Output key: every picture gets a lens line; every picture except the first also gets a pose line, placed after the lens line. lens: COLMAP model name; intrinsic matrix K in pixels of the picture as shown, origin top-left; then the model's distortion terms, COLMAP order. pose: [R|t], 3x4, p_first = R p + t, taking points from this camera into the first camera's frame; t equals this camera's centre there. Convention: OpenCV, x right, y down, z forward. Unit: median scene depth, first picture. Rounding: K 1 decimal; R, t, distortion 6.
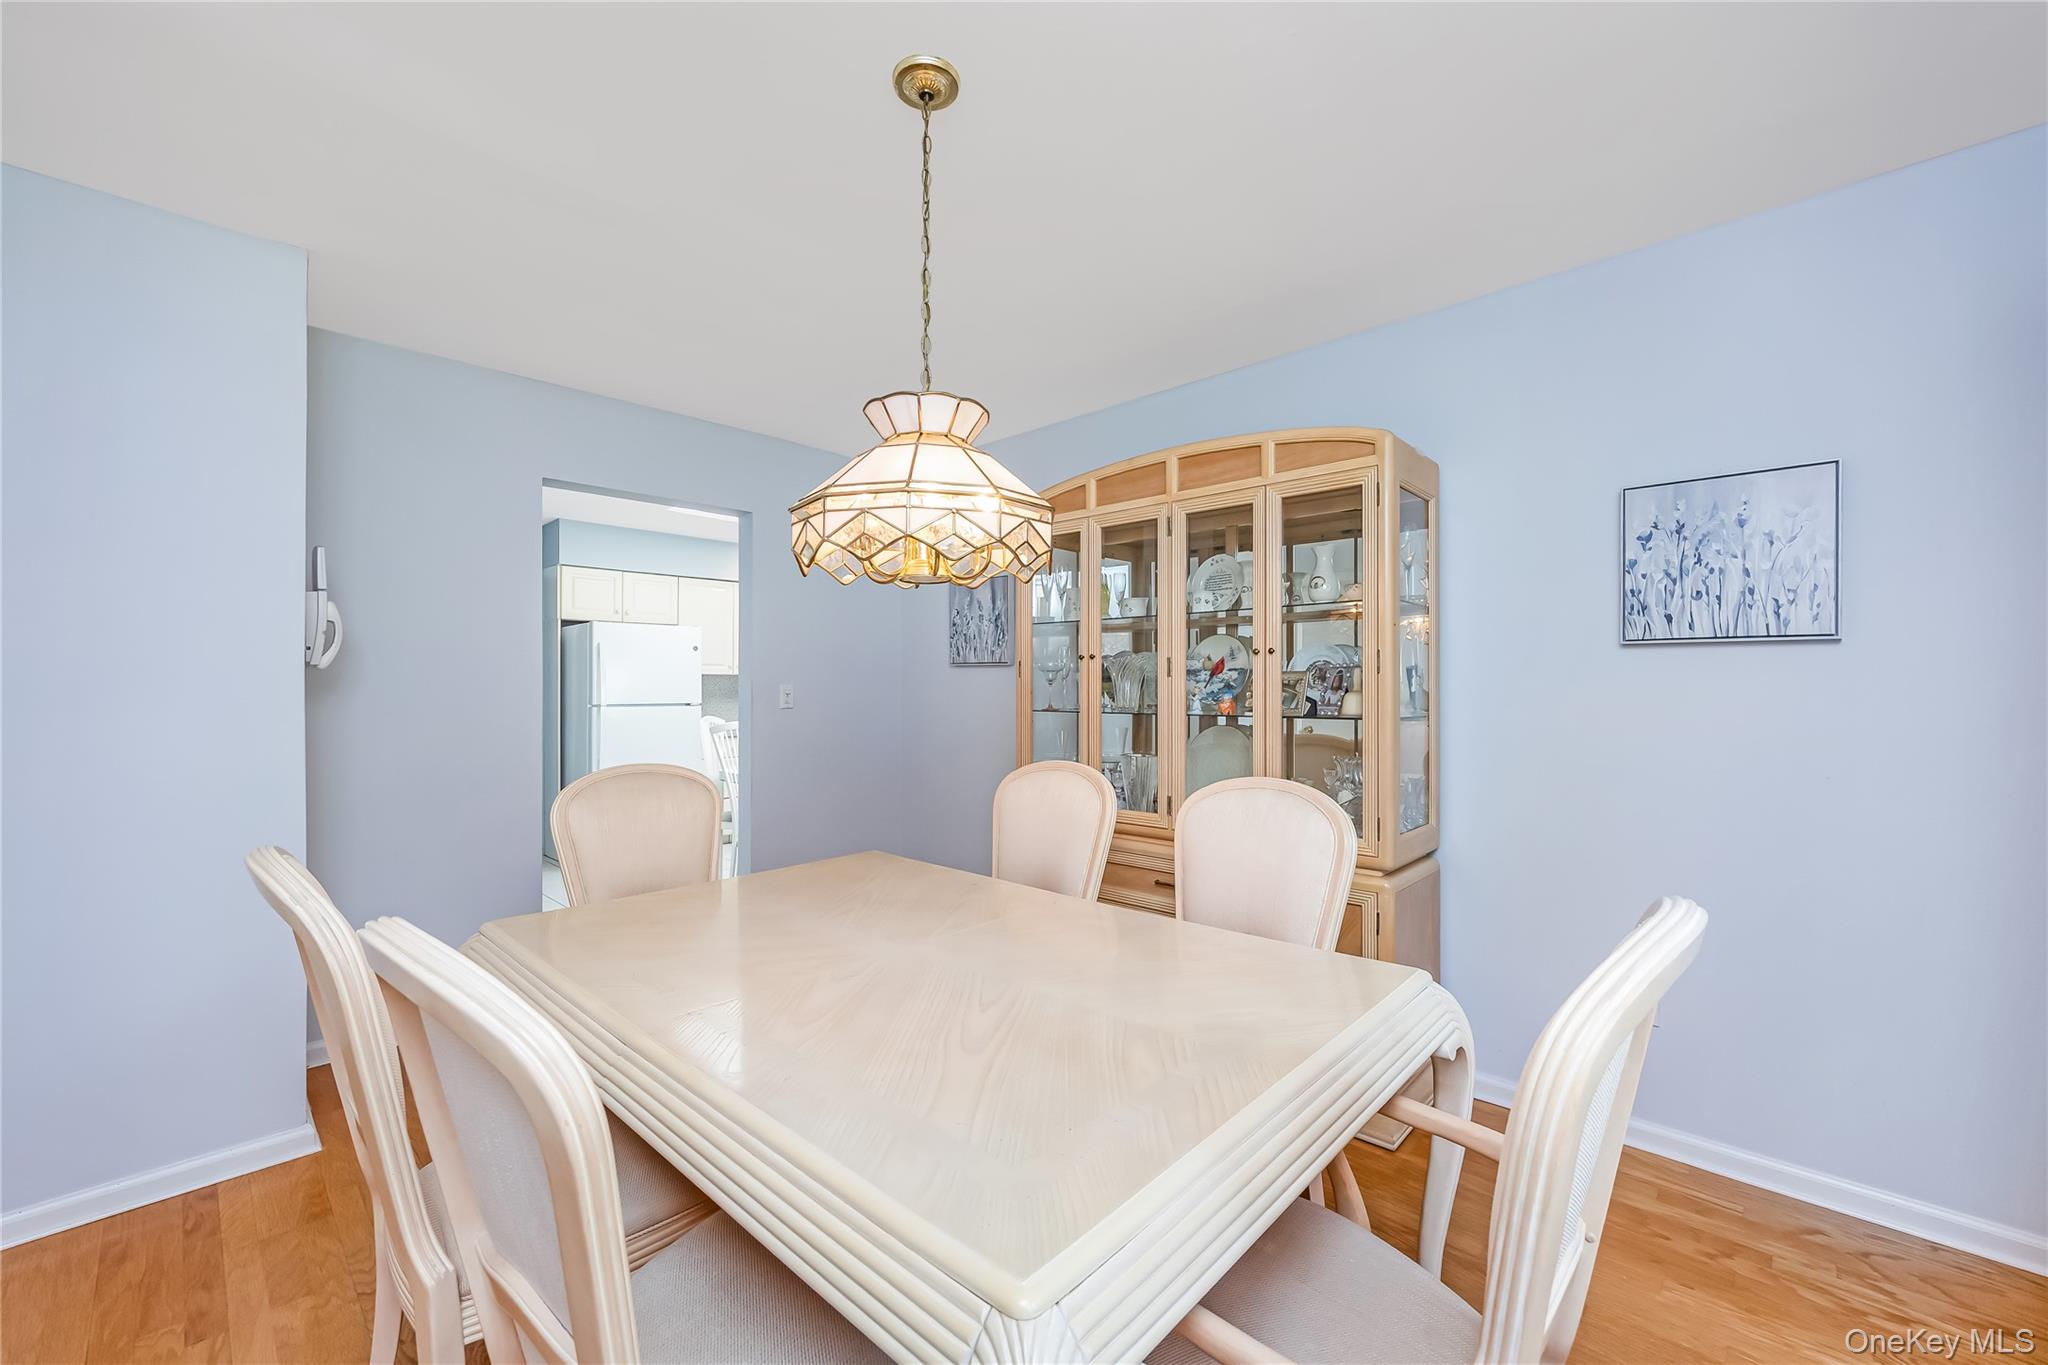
lens RADIAL K [[789.1, 0, 1030.2], [0, 789.1, 681.0], [0, 0, 1]] dist [-0.002062, 0.000092]
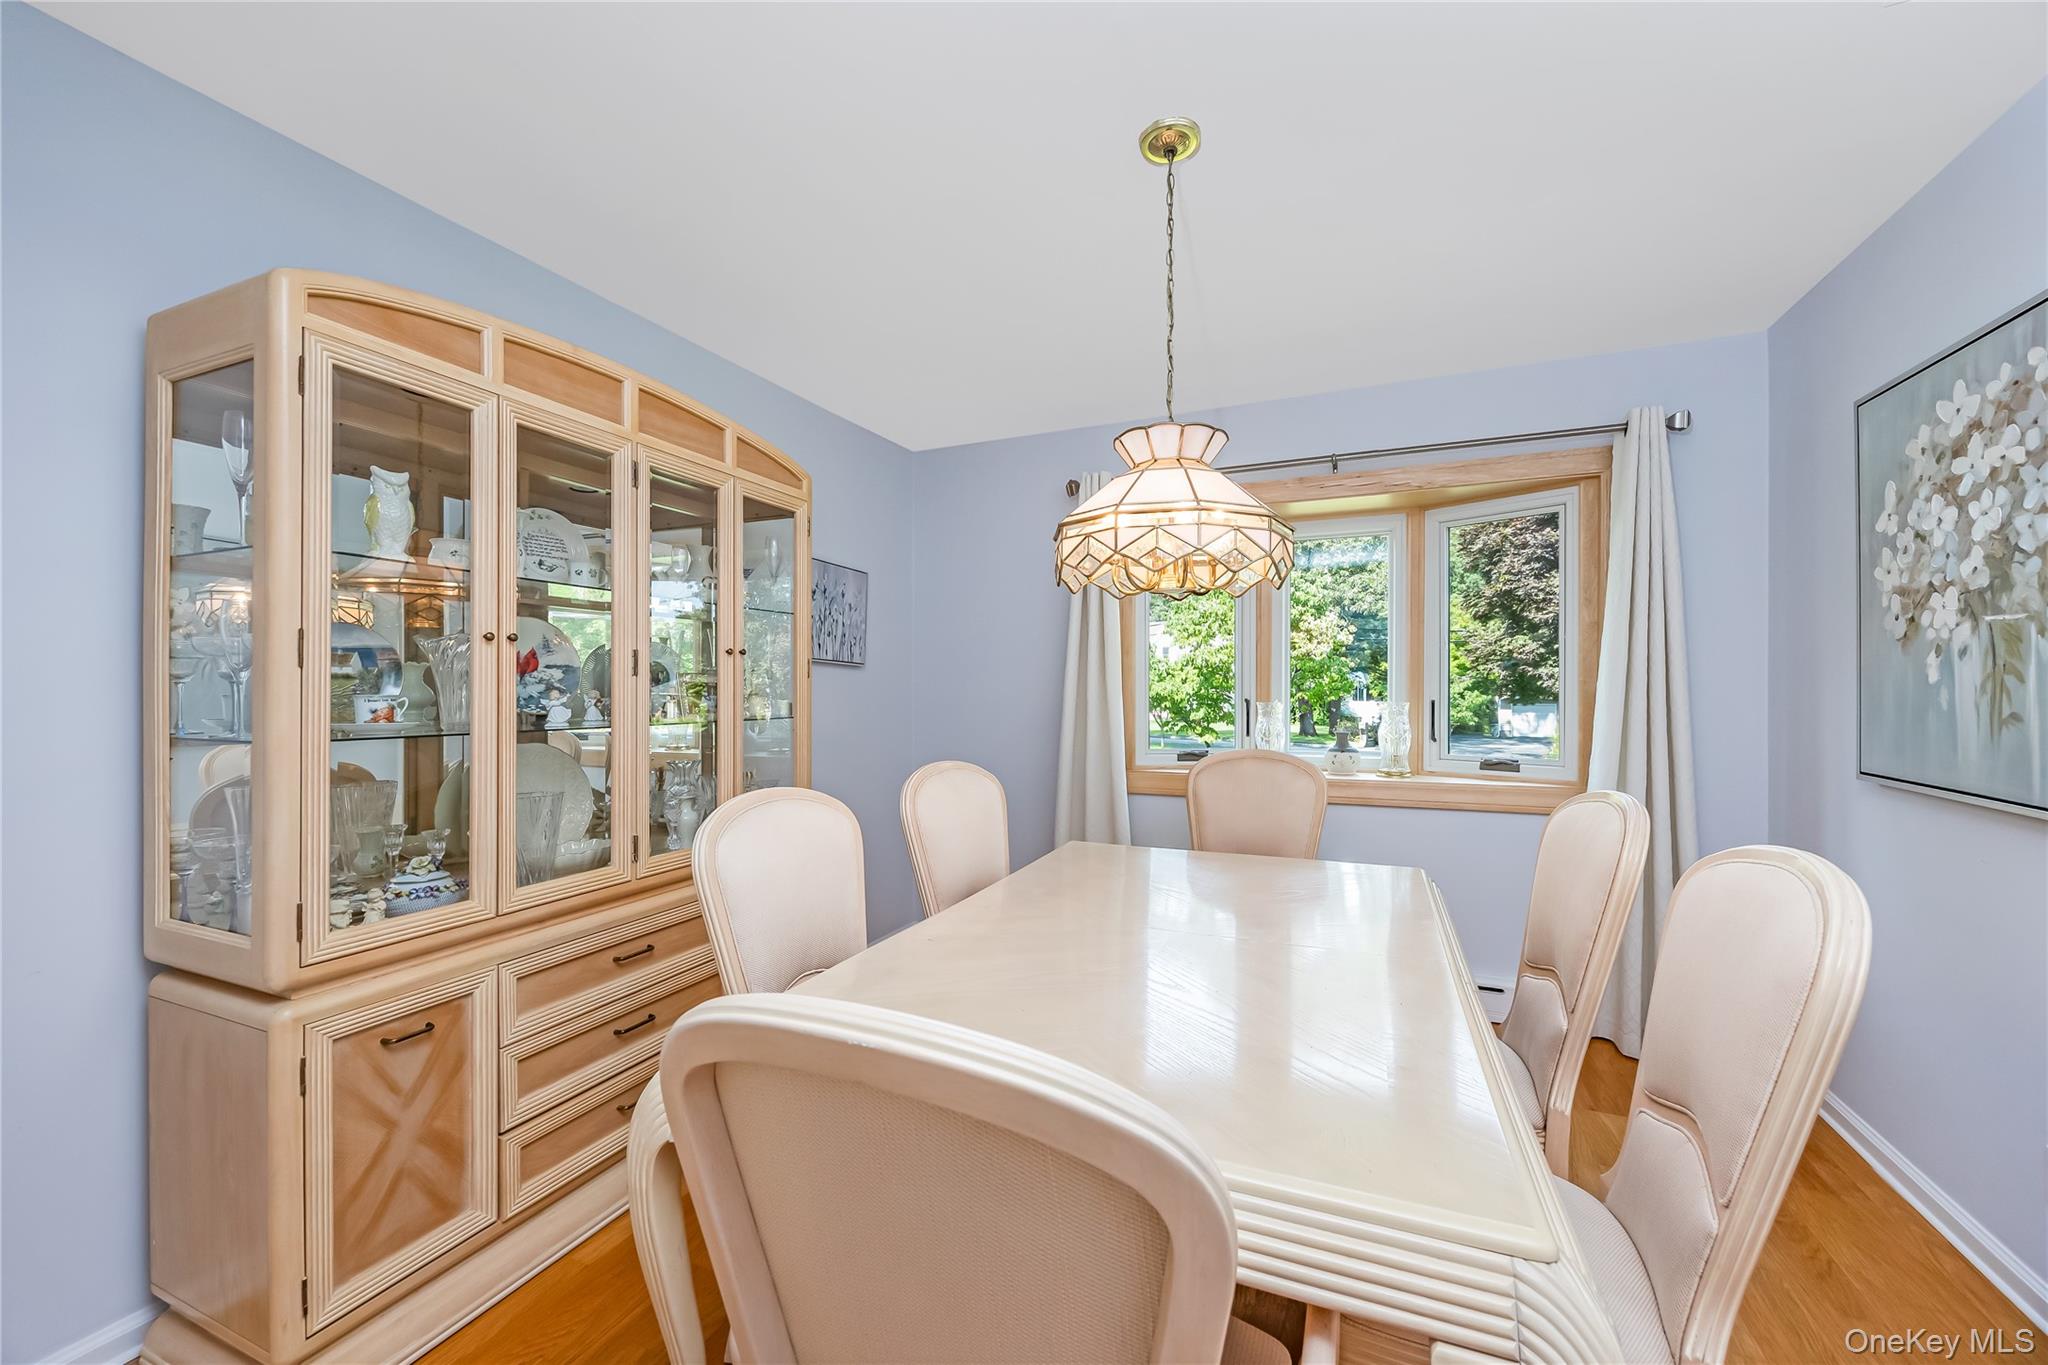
lens RADIAL K [[789.1, 0, 1029.7], [0, 789.1, 690.7], [0, 0, 1]] dist [-0.002062, 0.000092]
pose [[-0.322751, 0.001044, 0.946483, -0.824772], [-0.007975, 0.999961, -0.003822, 0.010755], [-0.946450, -0.008782, -0.322730, 1.125854]]
